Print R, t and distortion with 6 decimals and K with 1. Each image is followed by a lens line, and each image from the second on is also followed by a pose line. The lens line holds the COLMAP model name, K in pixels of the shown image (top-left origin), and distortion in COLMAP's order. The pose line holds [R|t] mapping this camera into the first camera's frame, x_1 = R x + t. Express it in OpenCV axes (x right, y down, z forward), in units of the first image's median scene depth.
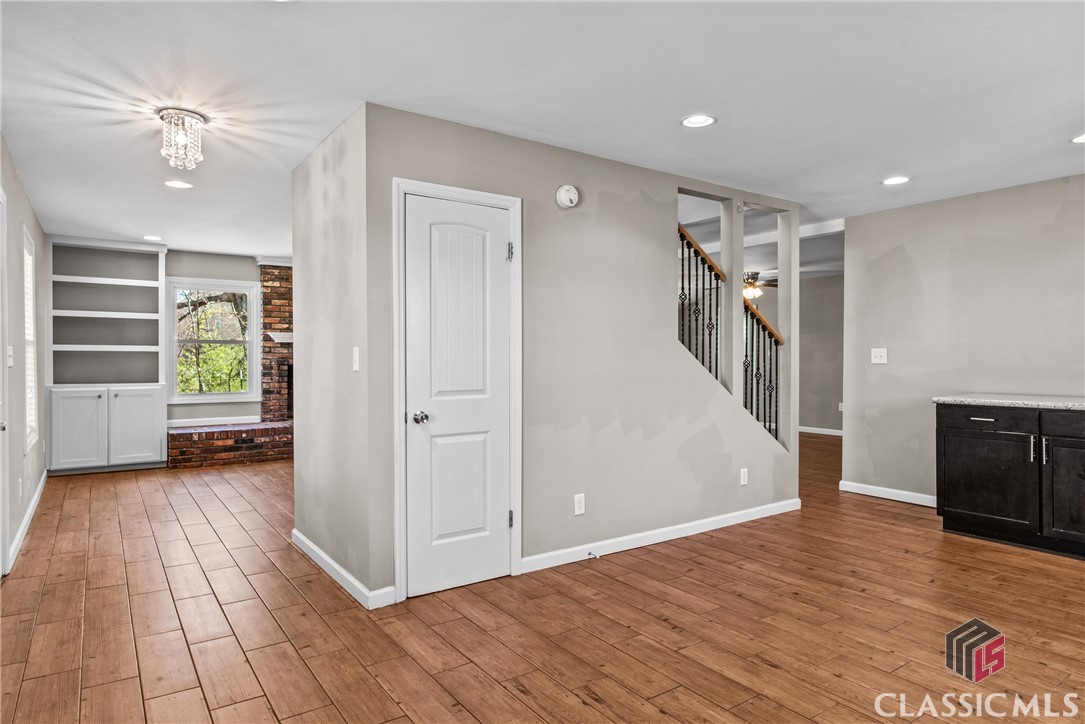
lens RADIAL K [[645.4, 0, 542.5], [0, 645.4, 362.0], [0, 0, 1]] dist [-0.002821, -0.000409]
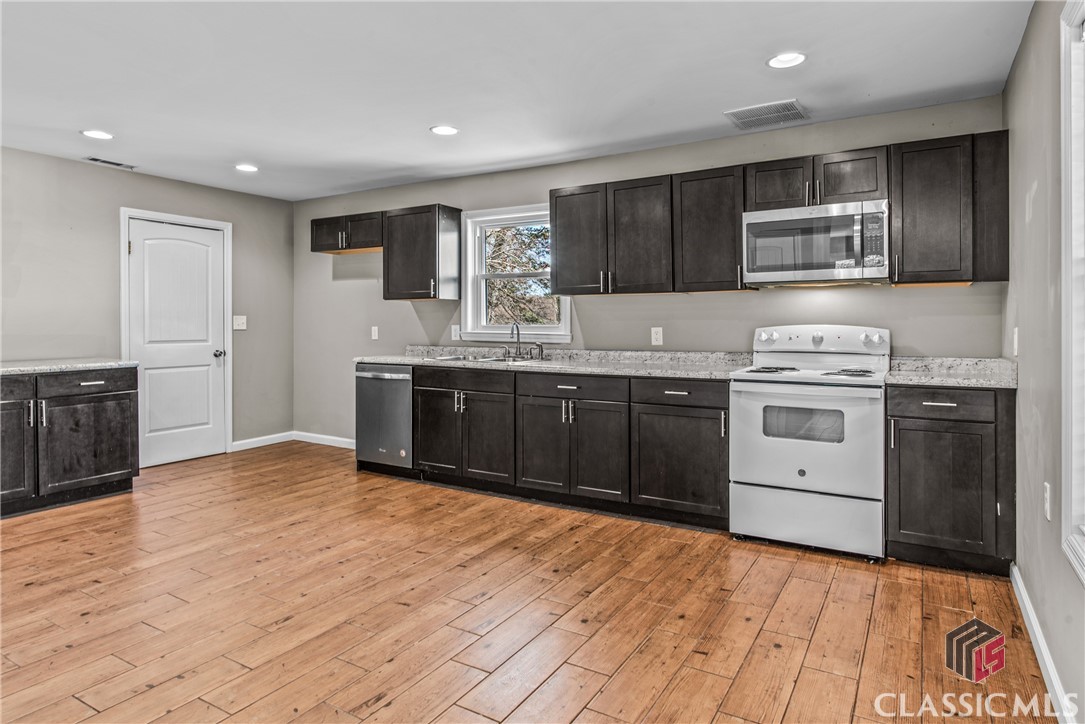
lens RADIAL K [[621.1, 0, 542.8], [0, 621.1, 386.9], [0, 0, 1]] dist [-0.000726, 0.000137]
pose [[-0.400629, -0.096788, 0.911114, -0.669314], [0.007414, 0.994030, 0.108856, -0.011545], [-0.916210, 0.050366, -0.397520, 0.964992]]
